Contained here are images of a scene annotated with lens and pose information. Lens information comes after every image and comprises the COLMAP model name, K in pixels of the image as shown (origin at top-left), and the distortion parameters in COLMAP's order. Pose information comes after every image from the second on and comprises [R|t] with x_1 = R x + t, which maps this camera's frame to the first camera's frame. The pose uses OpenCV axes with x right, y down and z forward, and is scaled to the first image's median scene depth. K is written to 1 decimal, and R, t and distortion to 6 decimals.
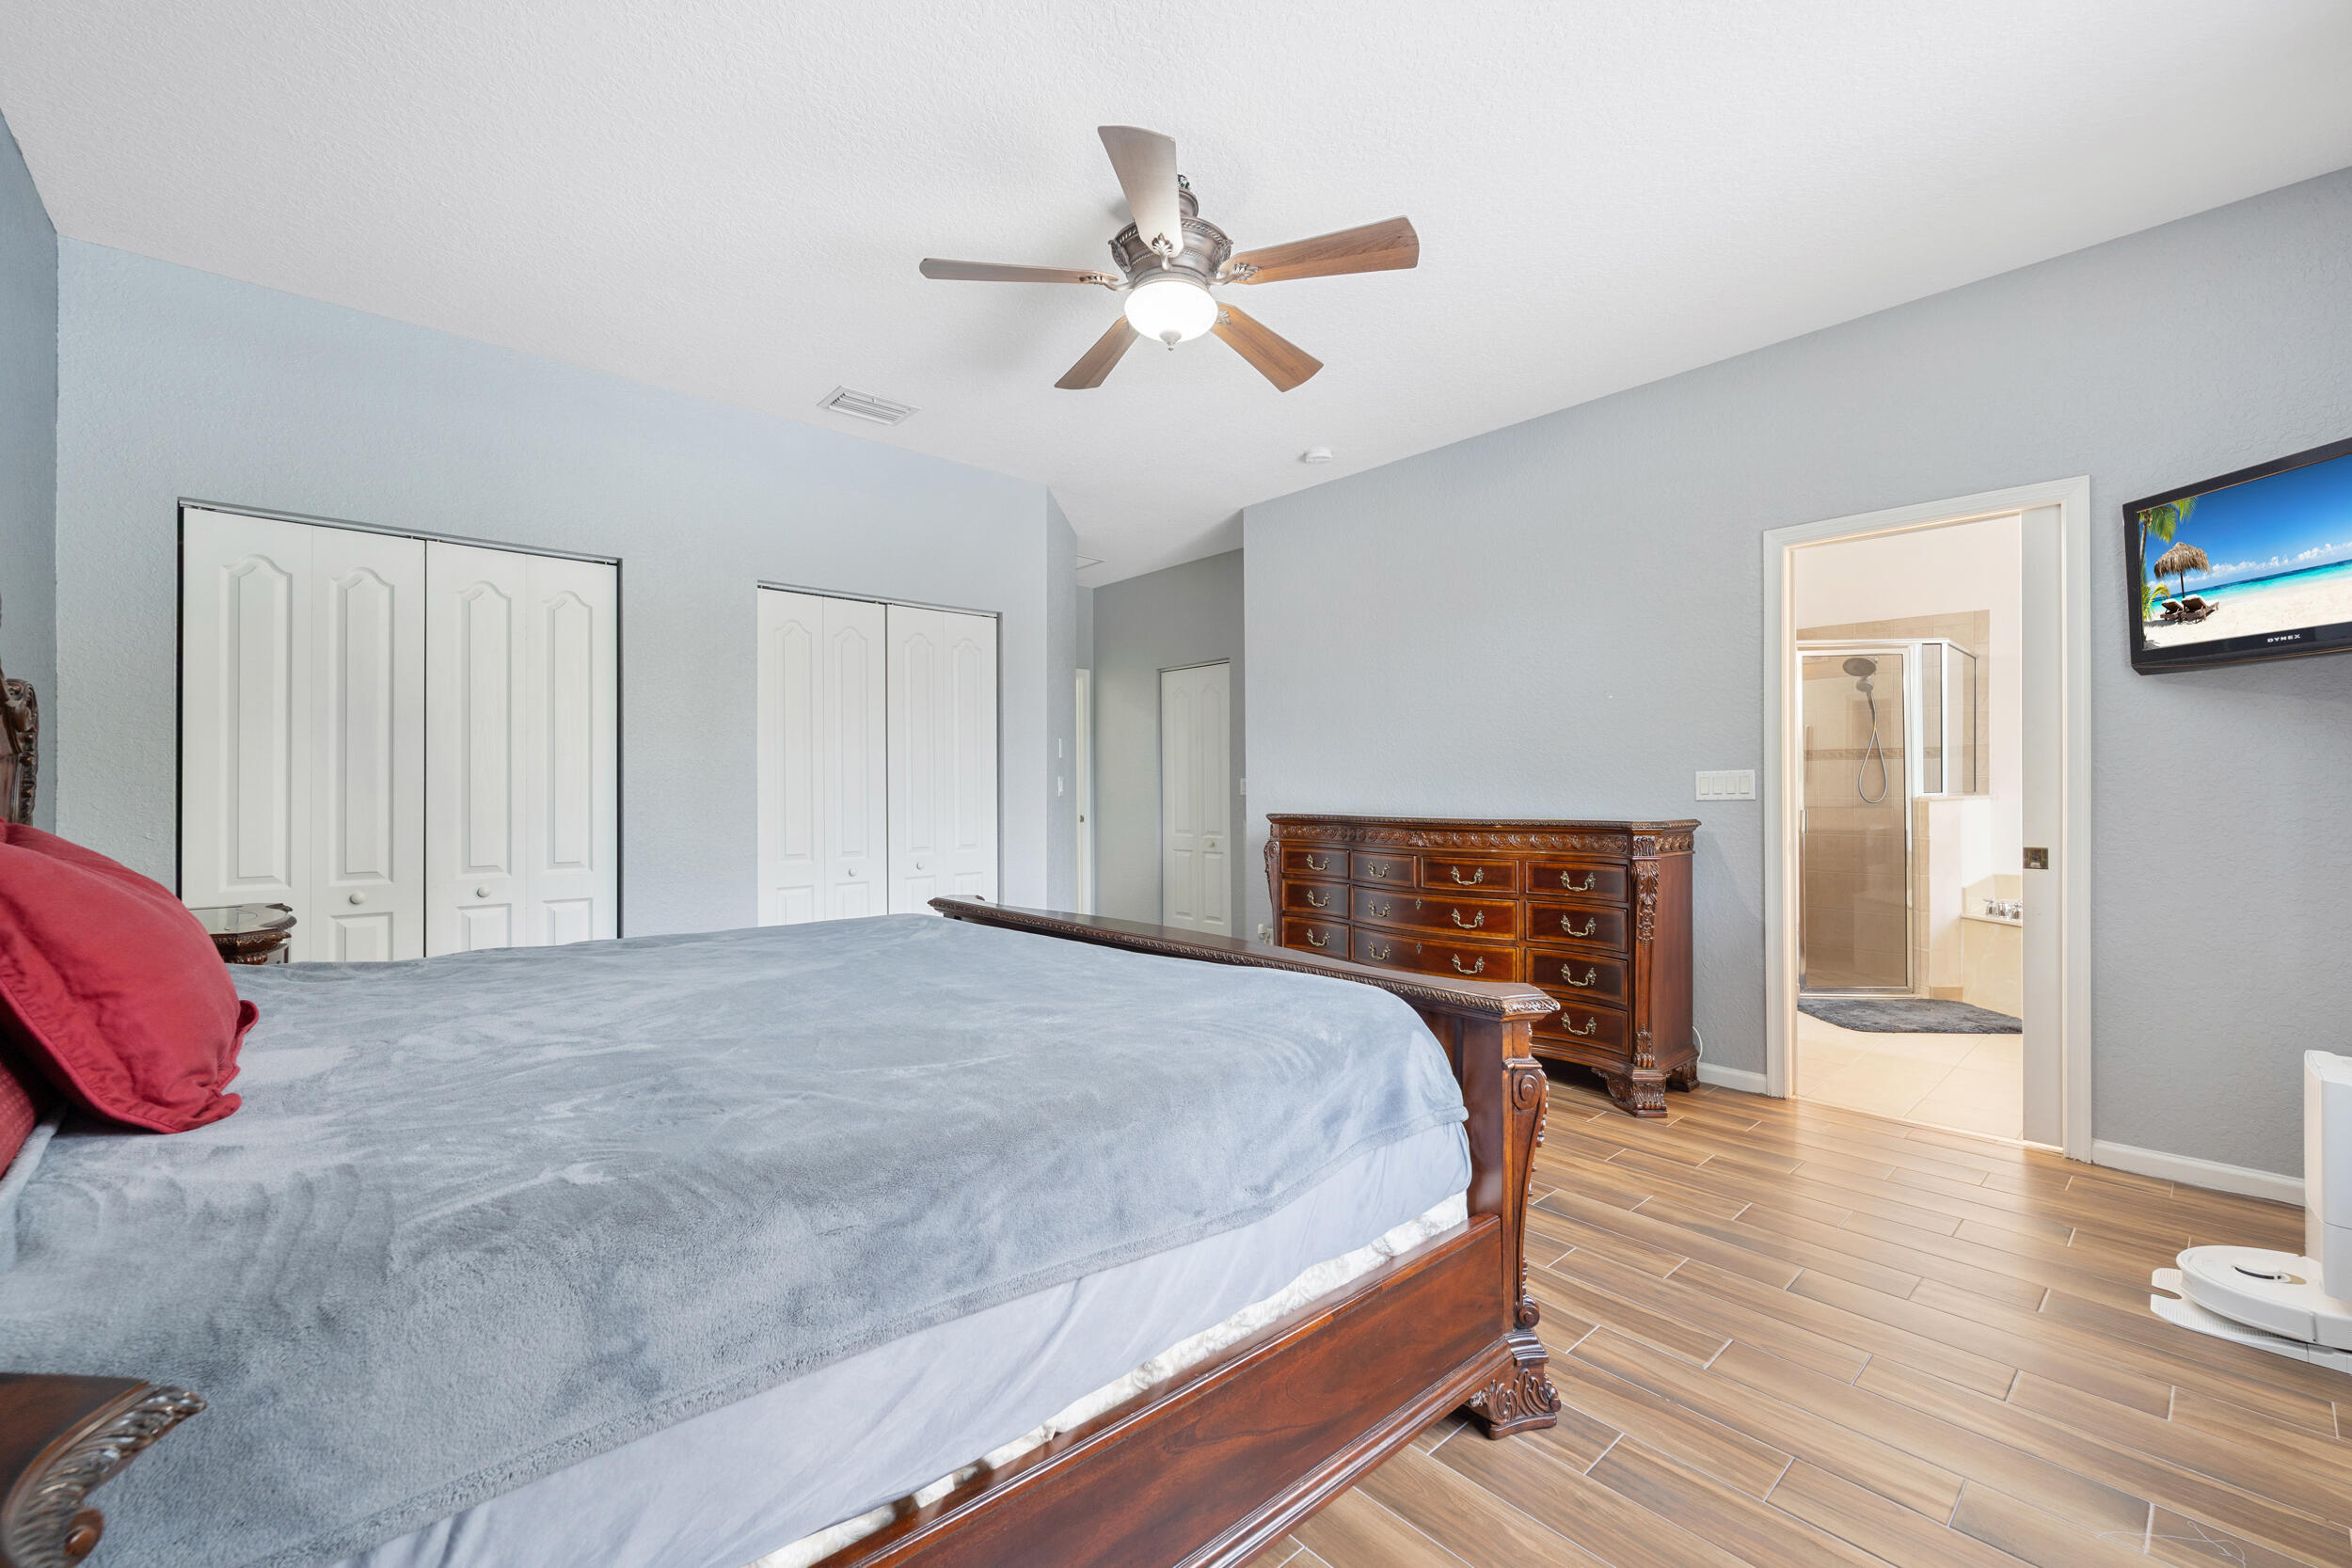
lens RADIAL K [[958.5, 0, 1181.2], [0, 958.5, 795.5], [0, 0, 1]] dist [0.006472, -0.002148]
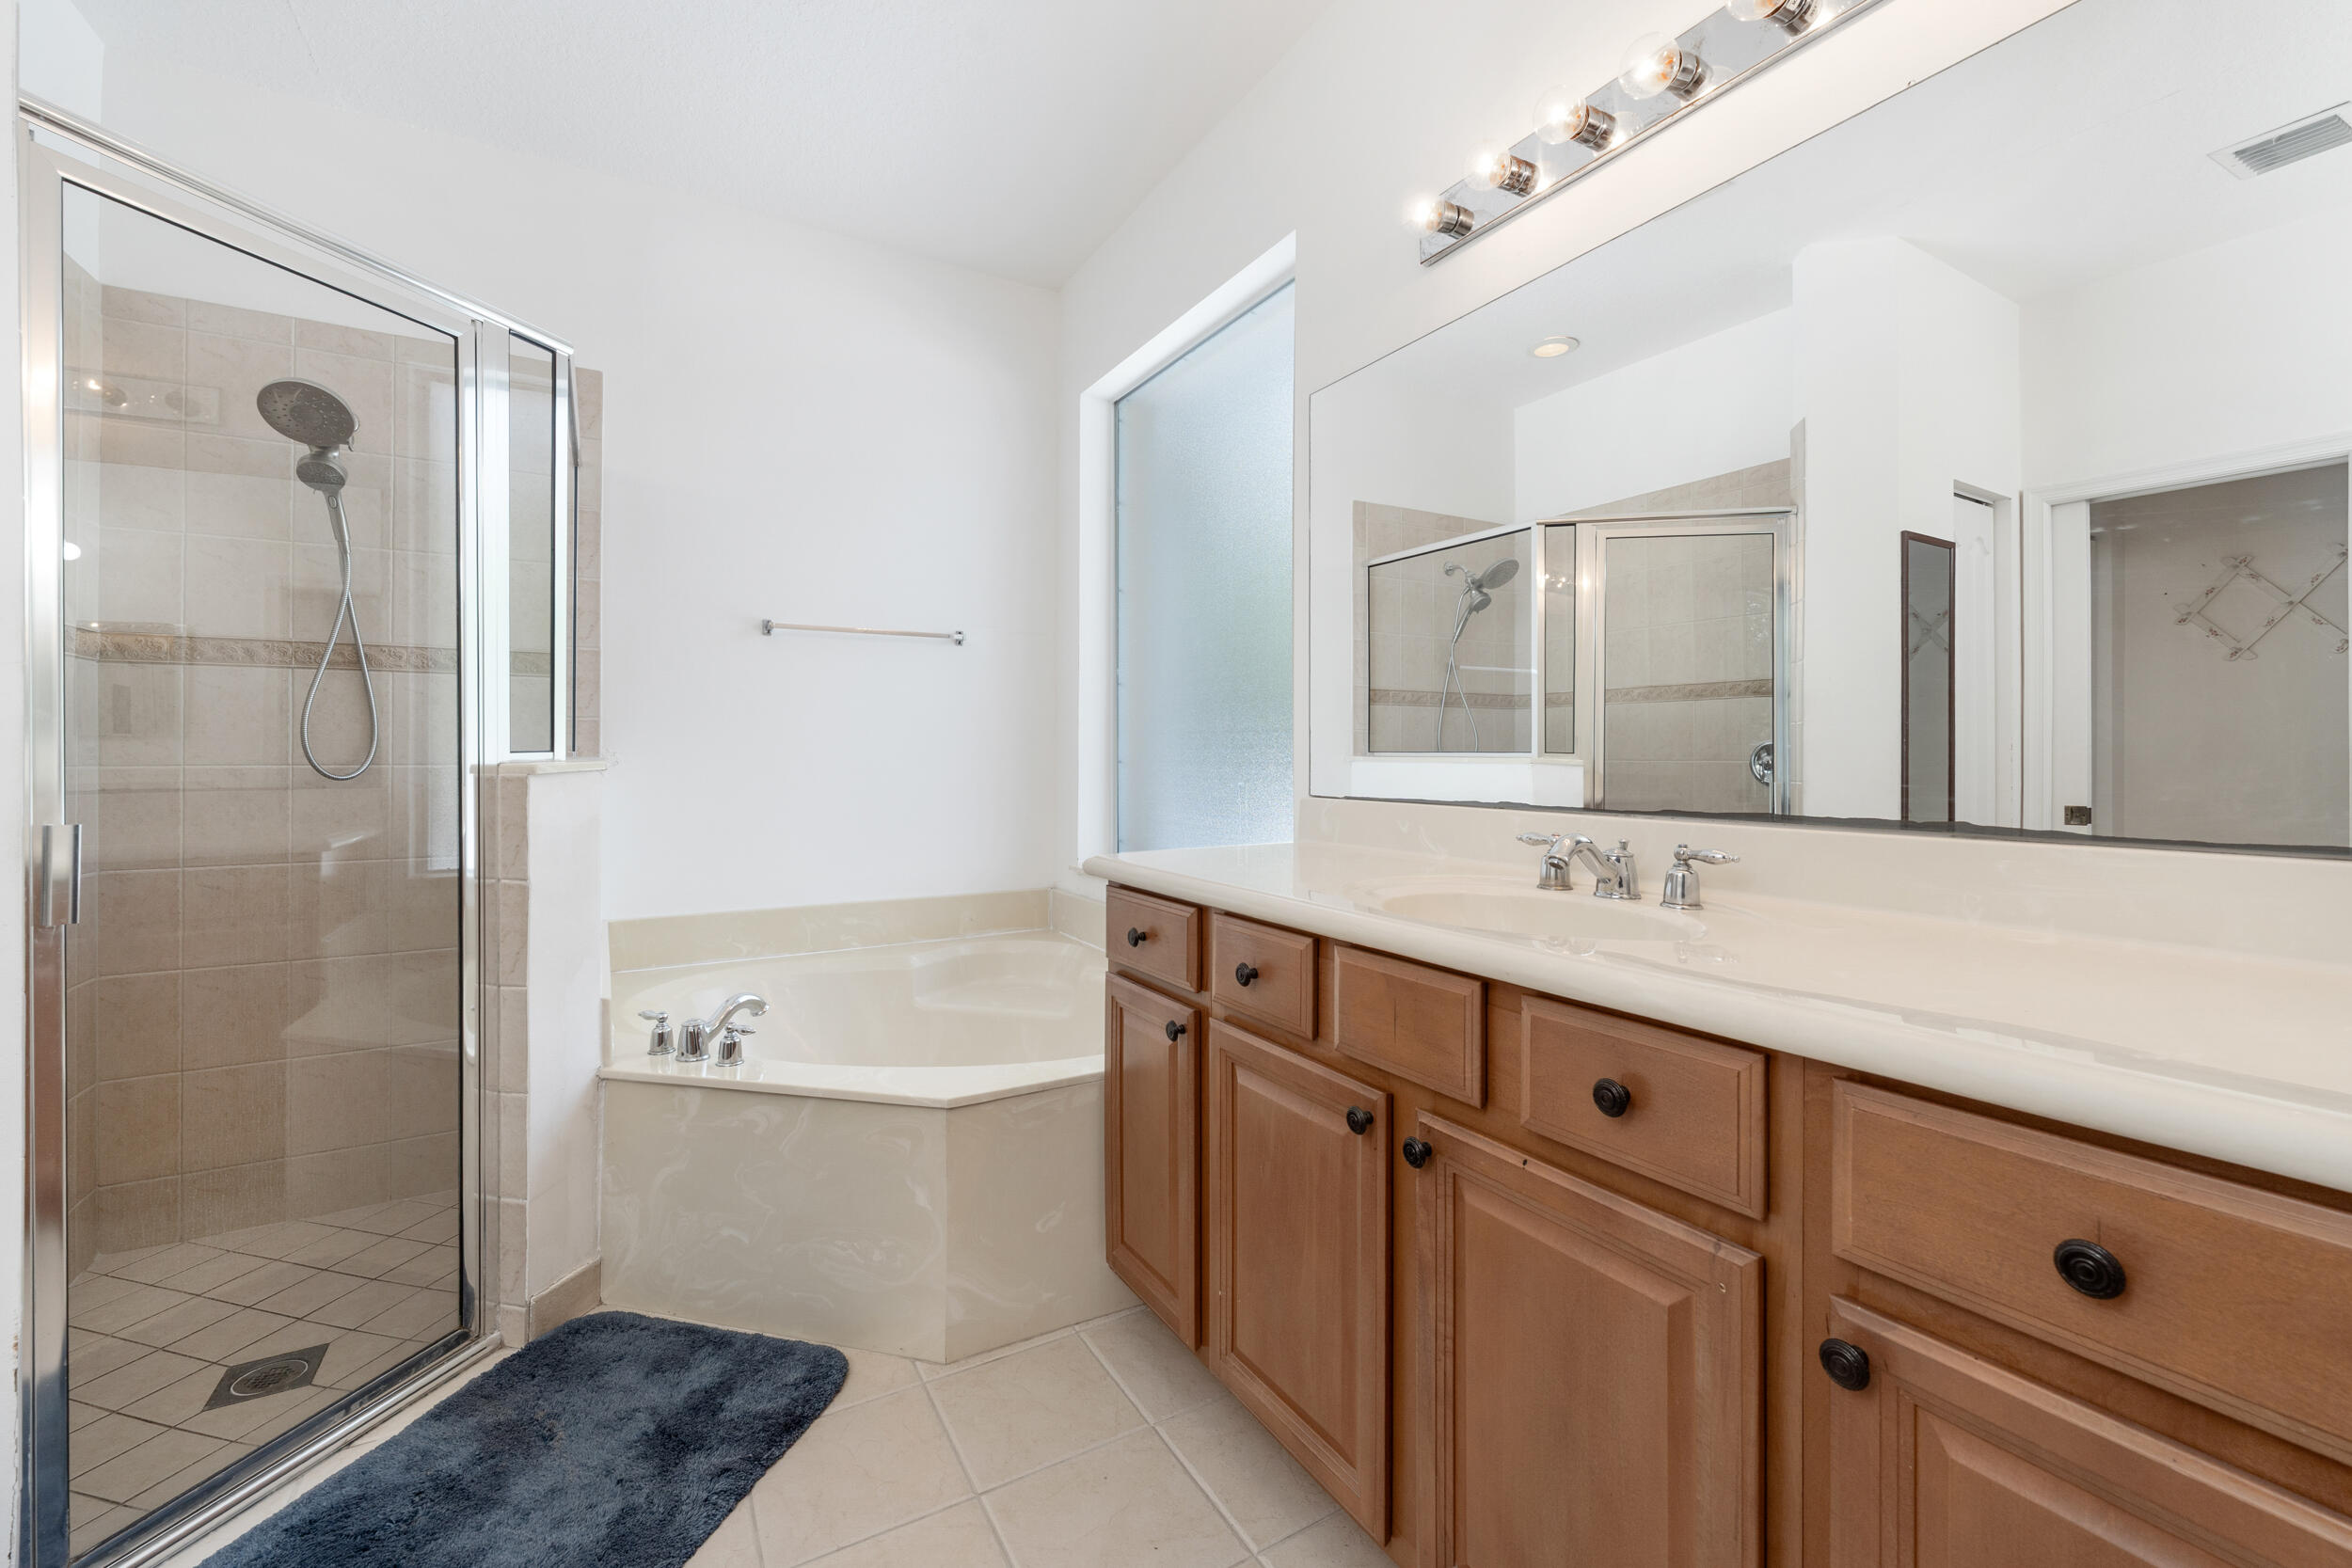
lens RADIAL K [[958.5, 0, 1178.7], [0, 958.5, 777.7], [0, 0, 1]] dist [0.006472, -0.002148]
pose [[0.211514, -0.002394, 0.977372, 0.427437], [-0.011601, 0.999920, 0.004960, 0.002373], [-0.977306, -0.012388, 0.211469, 0.610971]]
